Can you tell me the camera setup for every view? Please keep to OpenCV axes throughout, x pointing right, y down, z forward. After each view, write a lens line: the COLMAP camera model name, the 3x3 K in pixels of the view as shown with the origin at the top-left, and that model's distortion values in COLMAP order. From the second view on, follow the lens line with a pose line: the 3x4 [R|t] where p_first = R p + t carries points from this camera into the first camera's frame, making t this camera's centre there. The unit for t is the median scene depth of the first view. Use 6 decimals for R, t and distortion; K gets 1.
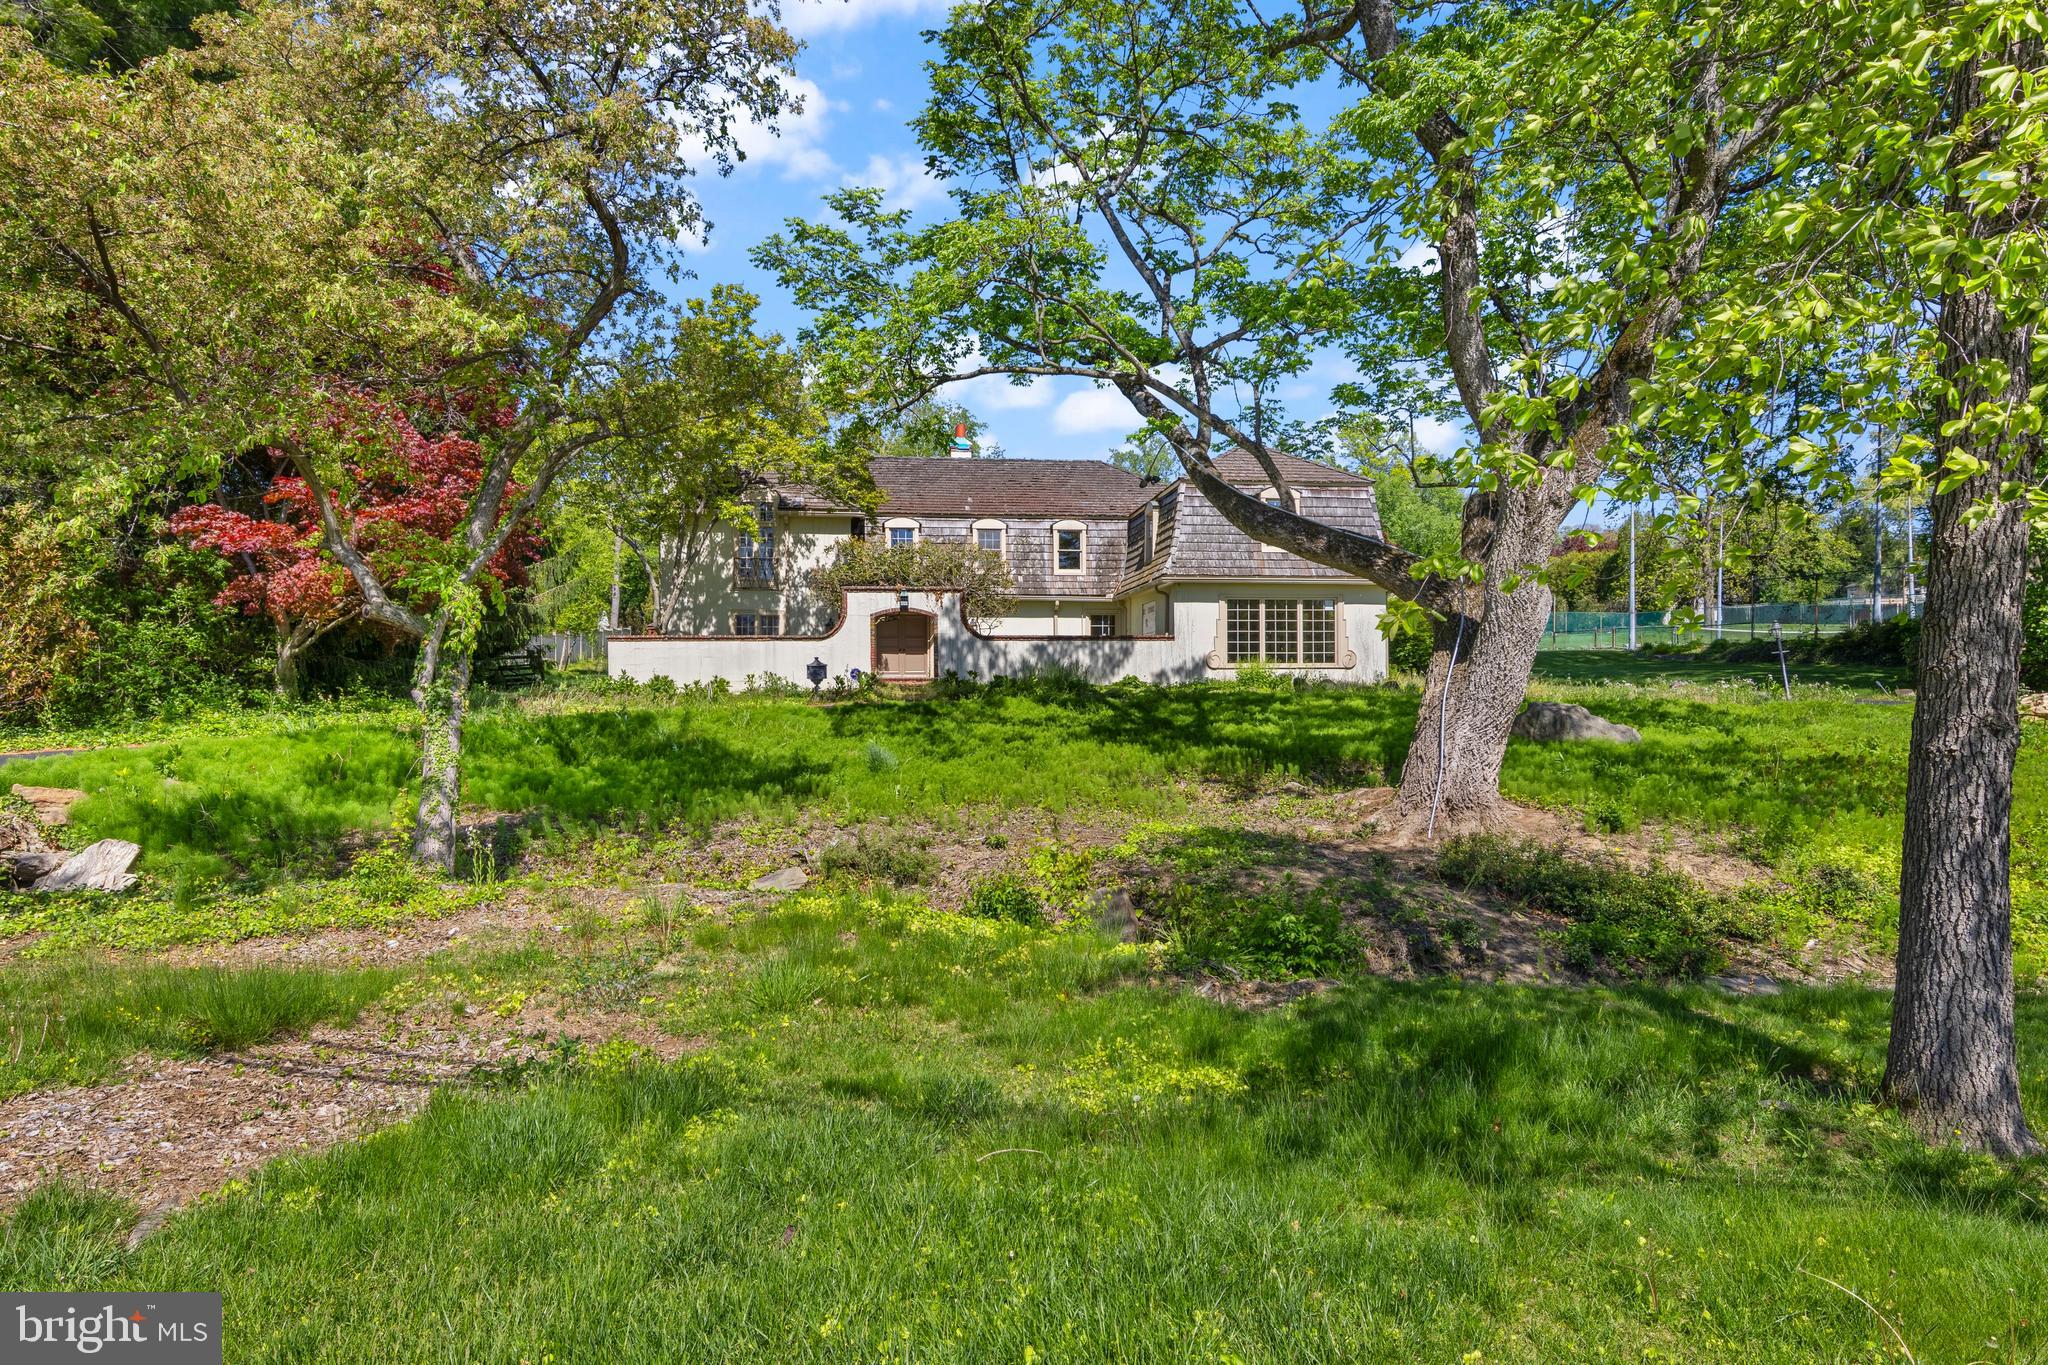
lens RADIAL K [[1115.7, 0, 1014.8], [0, 1115.7, 678.3], [0, 0, 1]] dist [0.004531, 0.000328]
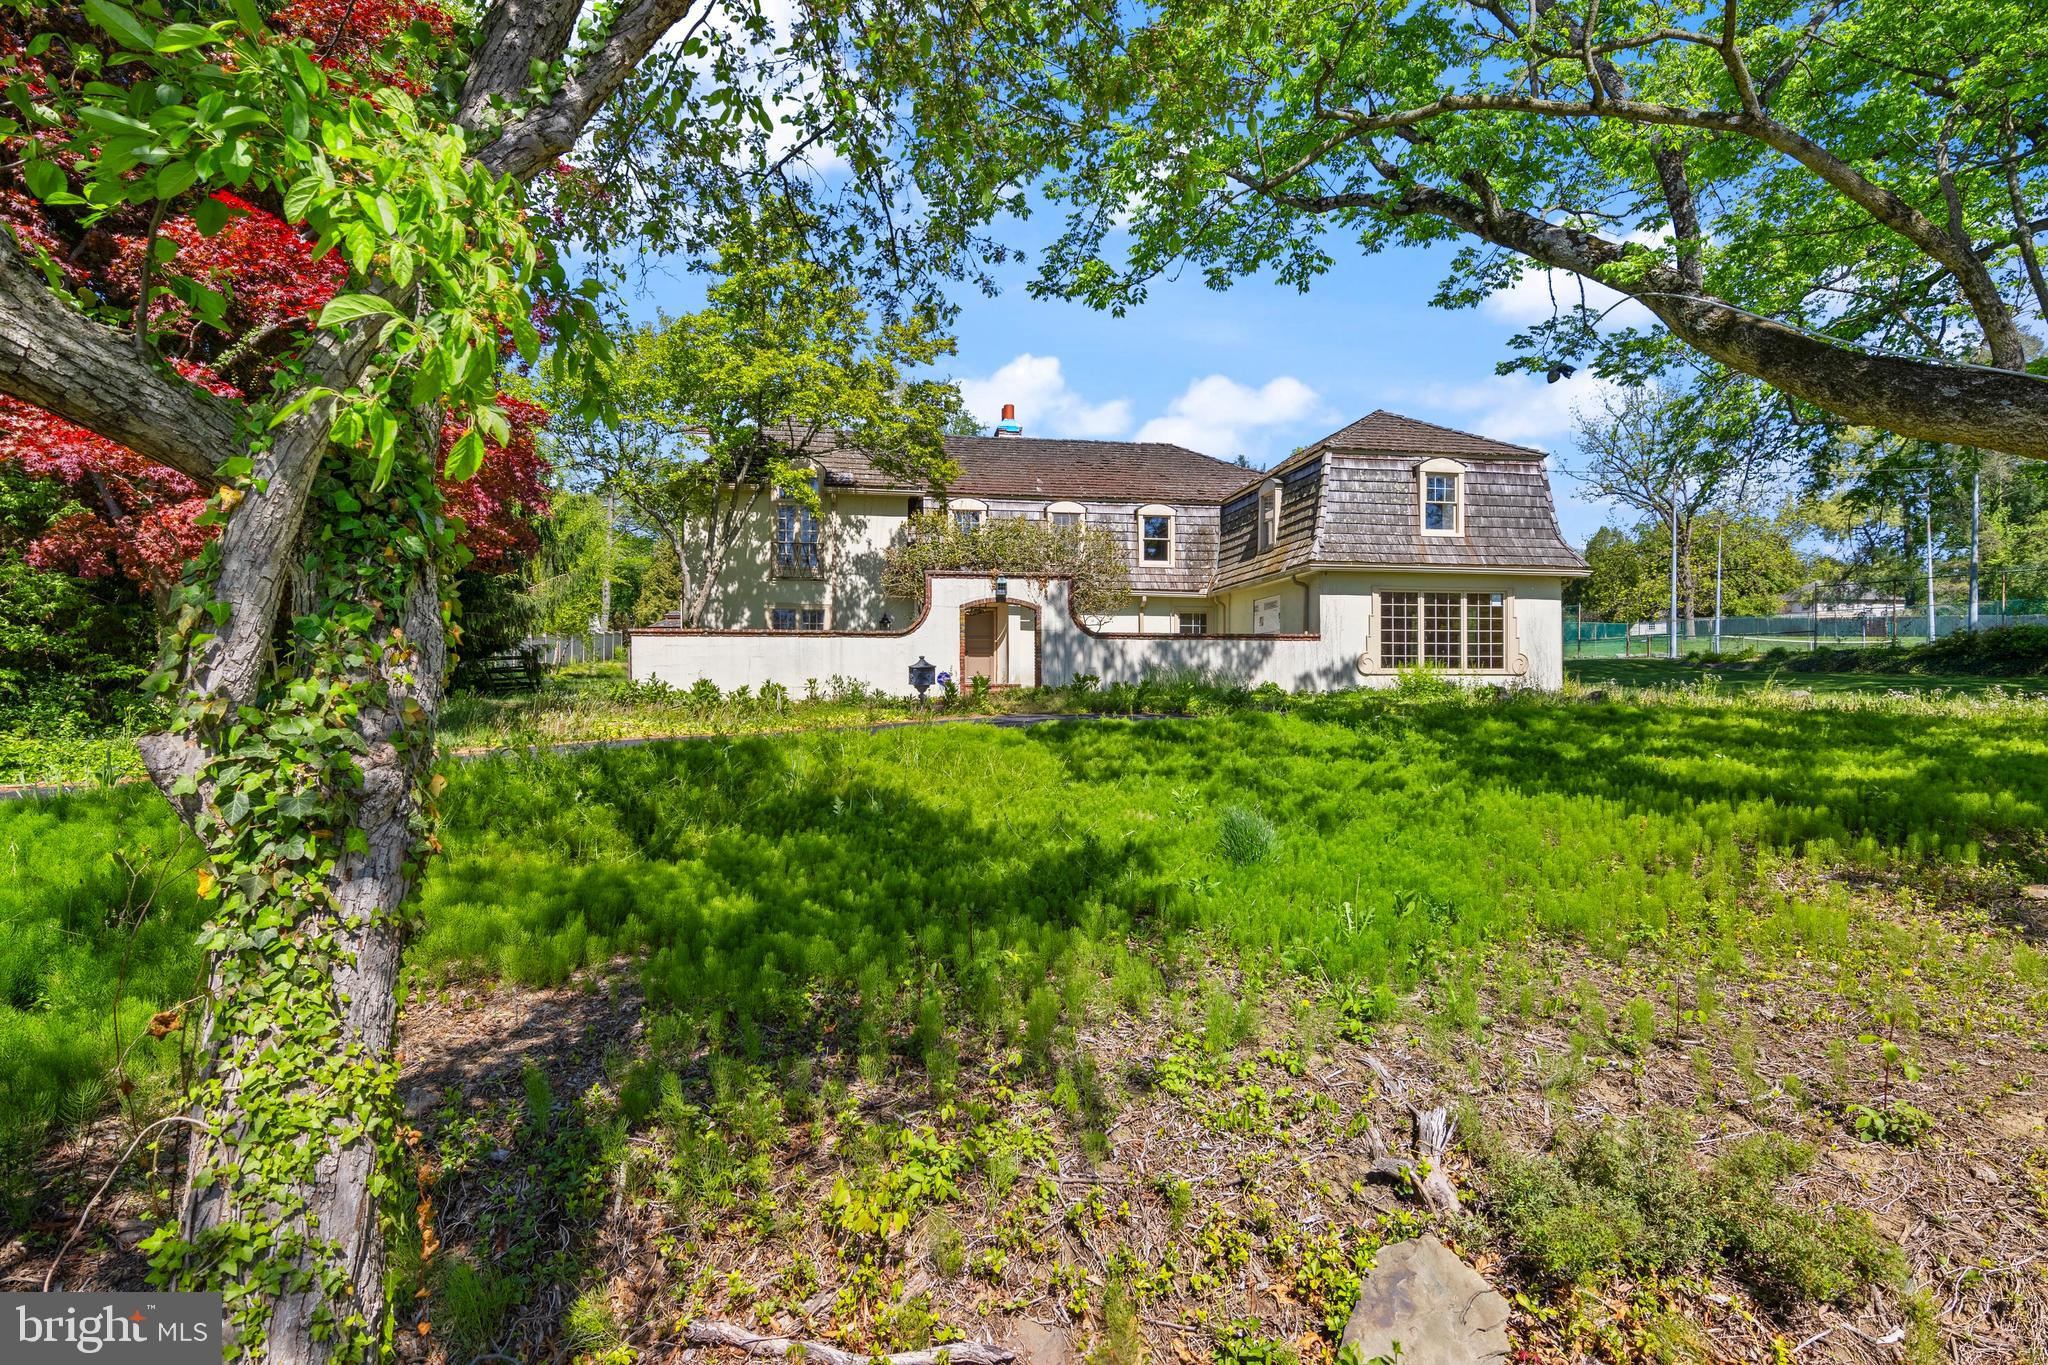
lens RADIAL K [[1044.0, 0, 1024.0], [0, 1044.0, 682.5], [0, 0, 1]] dist [0.011088, 0.000406]
pose [[0.998862, 0.004539, 0.047471, -0.113009], [-0.004408, 0.999986, -0.002878, 0.000659], [-0.047484, 0.002666, 0.998868, 0.228798]]
